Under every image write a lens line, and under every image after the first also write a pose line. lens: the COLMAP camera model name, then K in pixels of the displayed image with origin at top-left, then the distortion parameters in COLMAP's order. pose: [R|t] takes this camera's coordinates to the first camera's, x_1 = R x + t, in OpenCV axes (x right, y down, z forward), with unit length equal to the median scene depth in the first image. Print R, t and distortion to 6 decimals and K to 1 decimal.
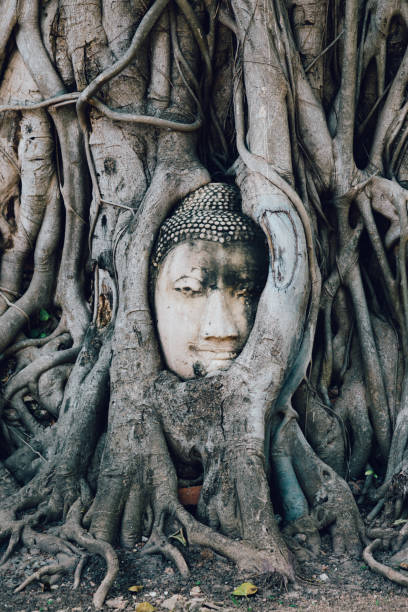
lens RADIAL K [[1671.2, 0, 207.1], [0, 1671.2, 298.3], [0, 0, 1]] dist [0.620365, 0.148918]
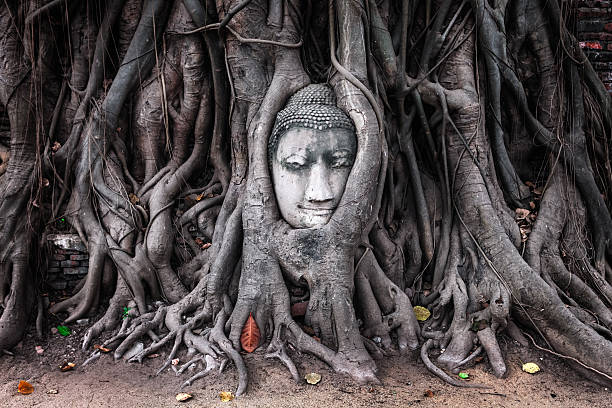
lens RADIAL K [[636.2, 0, 320.4], [0, 636.2, 190.6], [0, 0, 1]] dist [-0.062656, 0.010147]
pose [[0.999822, -0.009538, 0.016273, -0.000122], [0.007346, 0.991514, 0.129789, -0.050969], [-0.017373, -0.129646, 0.991408, 0.470648]]
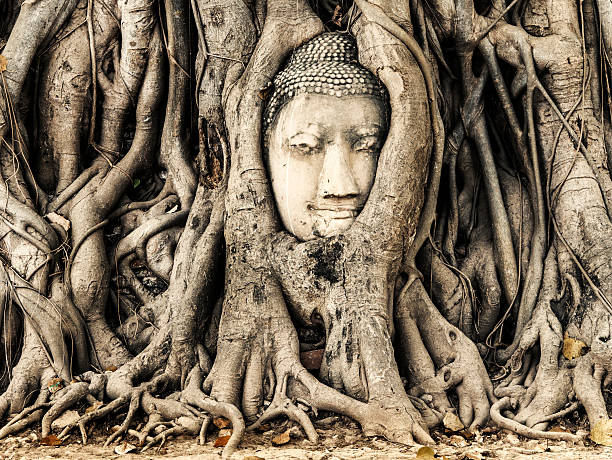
lens RADIAL K [[2735.4, 0, 230.8], [0, 2735.4, 127.2], [0, 0, 1]] dist [0.227797, -2.163608]
pose [[0.999620, -0.021832, -0.016852, -0.026729], [0.021681, 0.999724, -0.009060, -0.002757], [0.017046, 0.008691, 0.999817, -0.561274]]
